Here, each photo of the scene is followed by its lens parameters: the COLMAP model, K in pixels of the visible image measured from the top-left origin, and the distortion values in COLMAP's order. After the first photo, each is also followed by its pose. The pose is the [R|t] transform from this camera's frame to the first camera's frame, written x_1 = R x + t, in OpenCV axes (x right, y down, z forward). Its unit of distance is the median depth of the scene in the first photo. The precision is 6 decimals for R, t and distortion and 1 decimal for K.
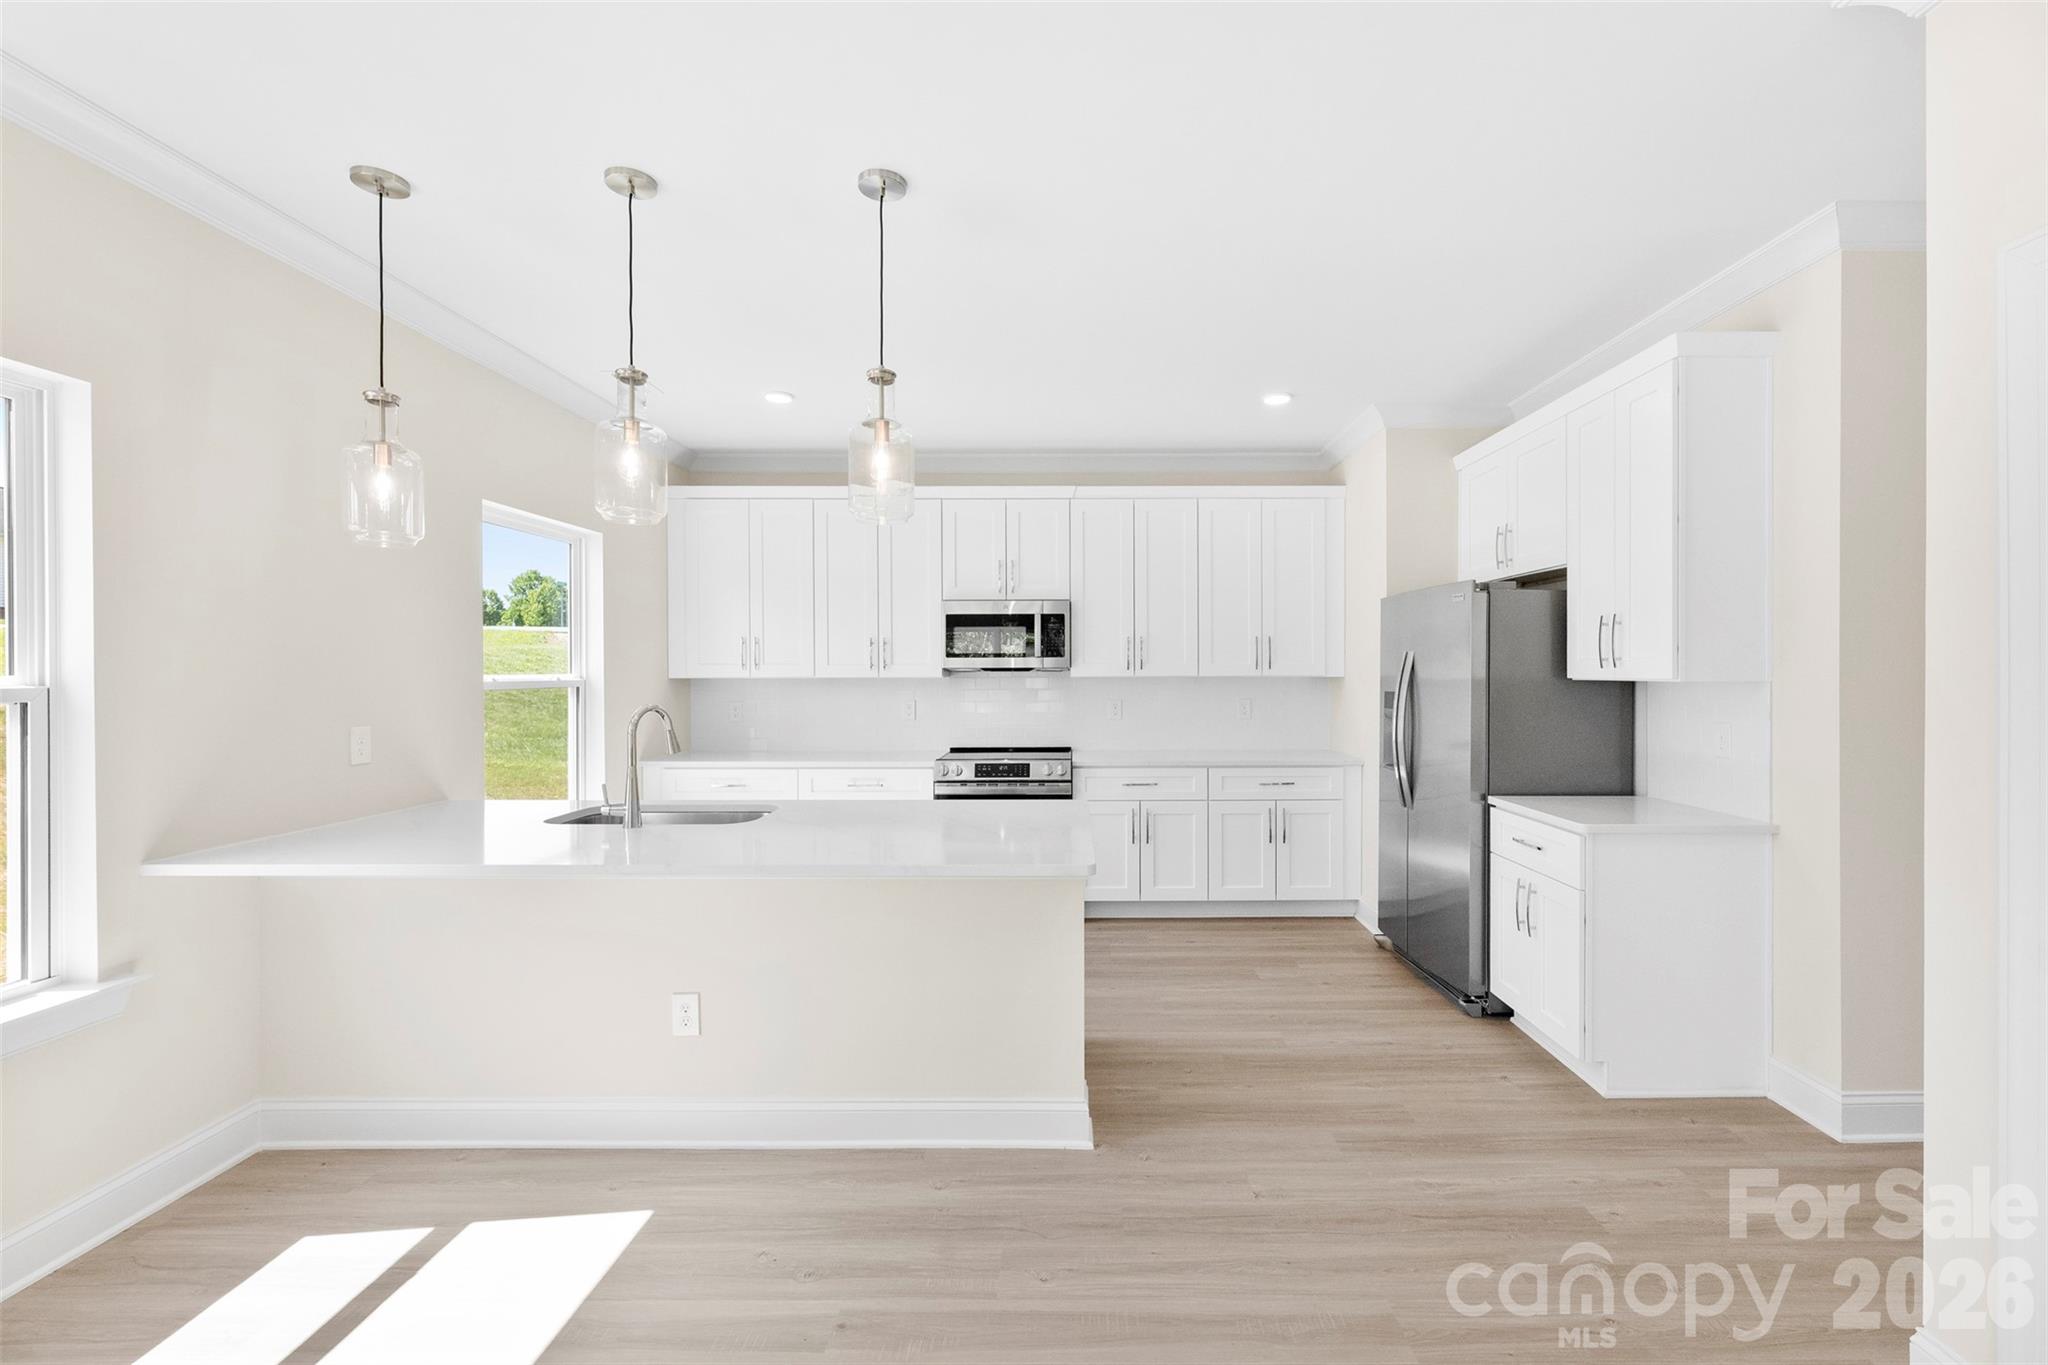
lens RADIAL K [[842.3, 0, 1073.6], [0, 842.3, 678.0], [0, 0, 1]] dist [-0.000356, -0.000086]
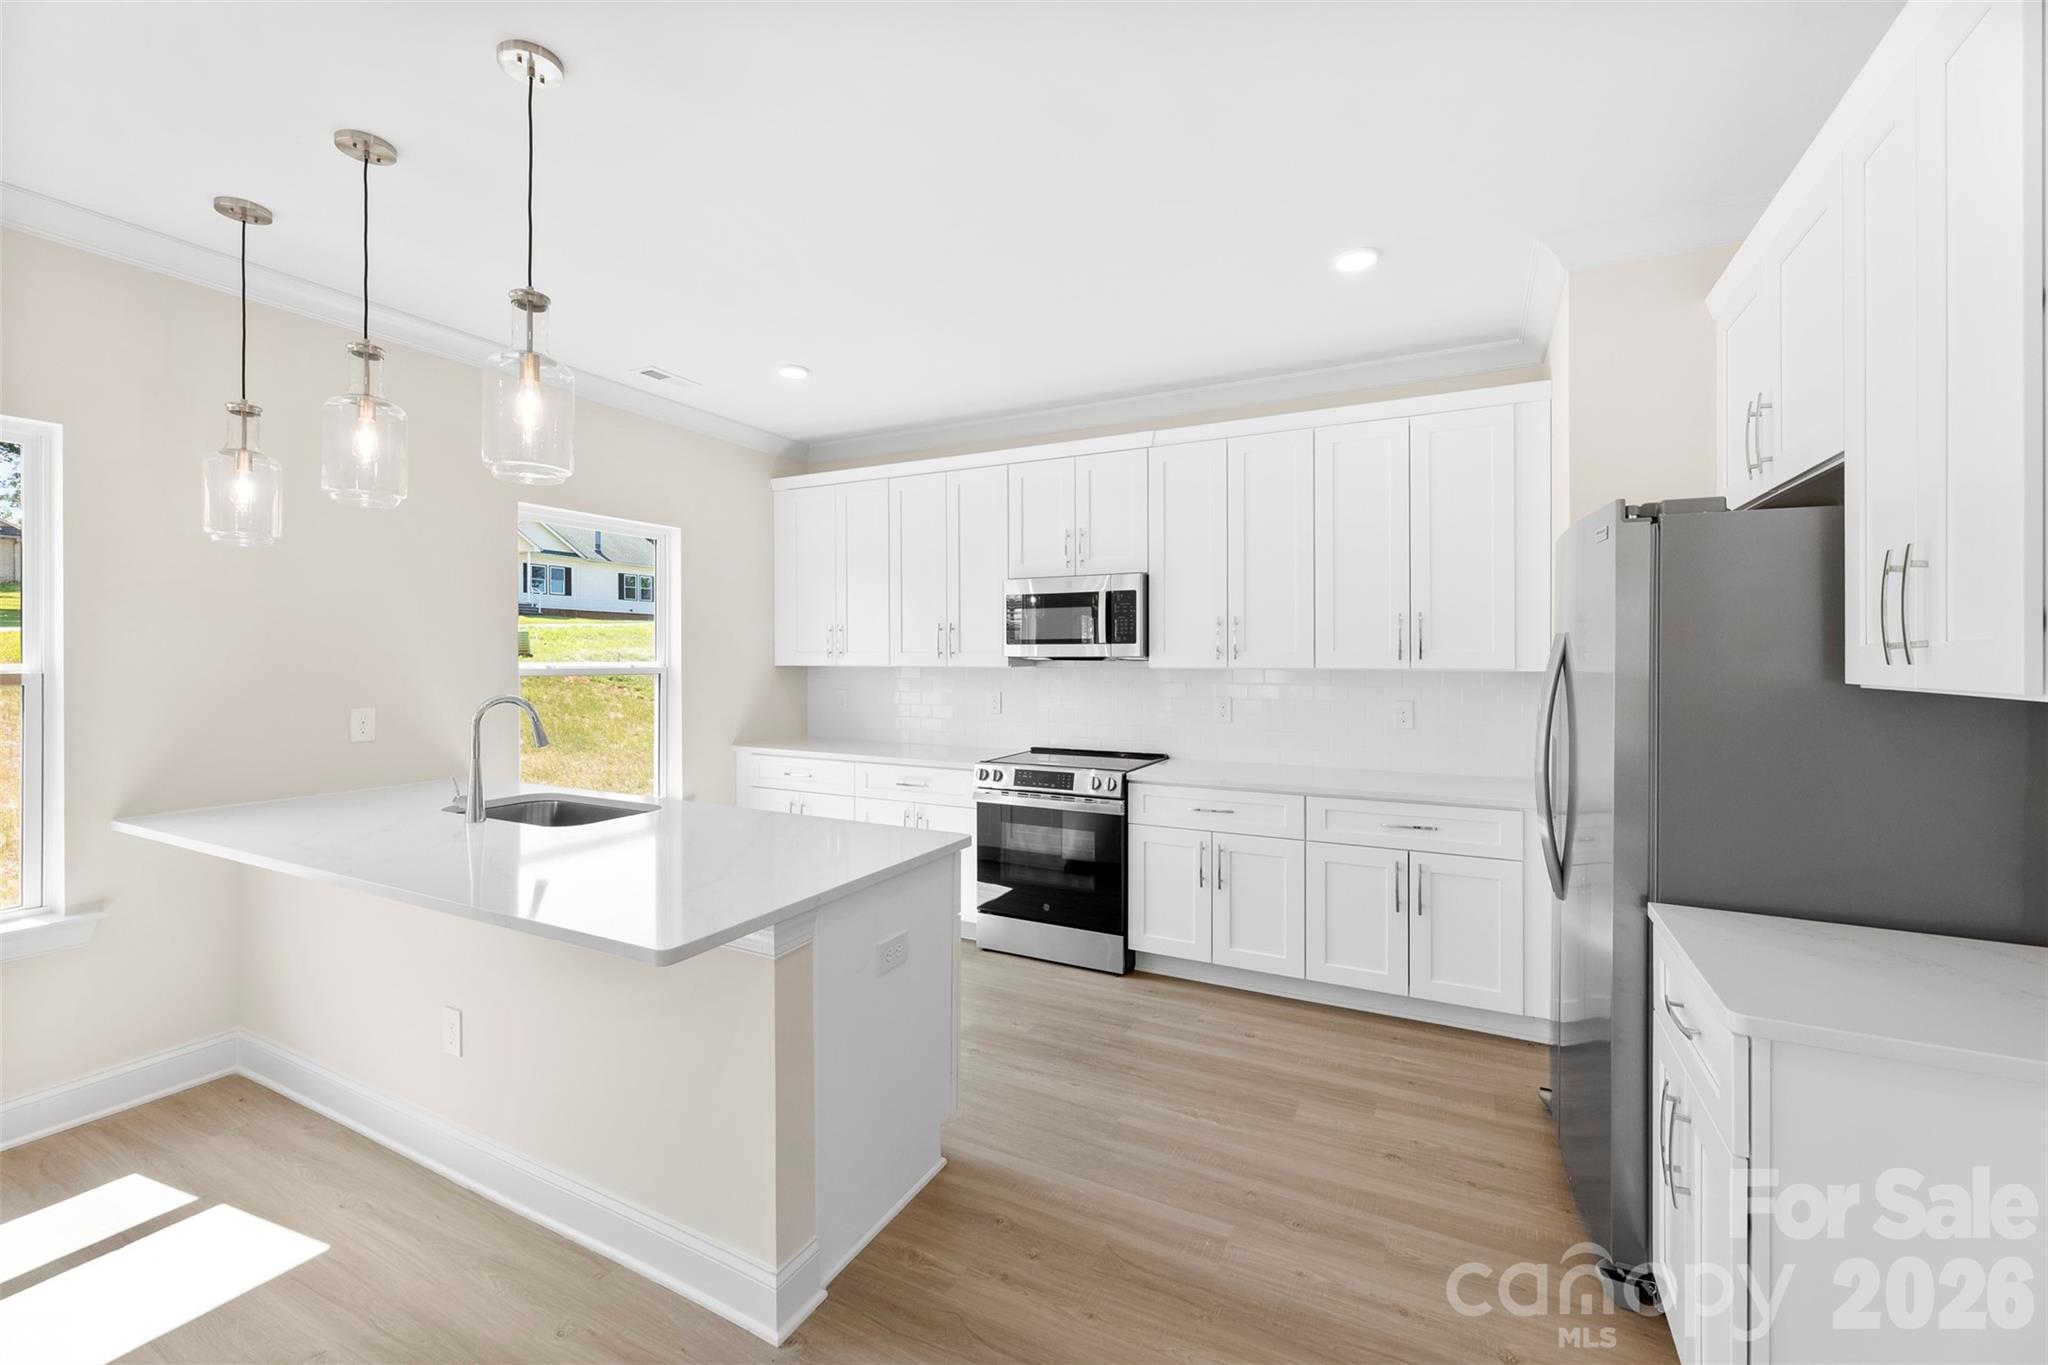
lens RADIAL K [[838.3, 0, 1025.8], [0, 838.3, 654.4], [0, 0, 1]] dist [-0.000527, -0.000162]
pose [[0.887333, 0.001817, -0.461126, 0.302506], [-0.006919, 0.999932, -0.009374, -0.006947], [0.461077, 0.011509, 0.887285, 0.269328]]
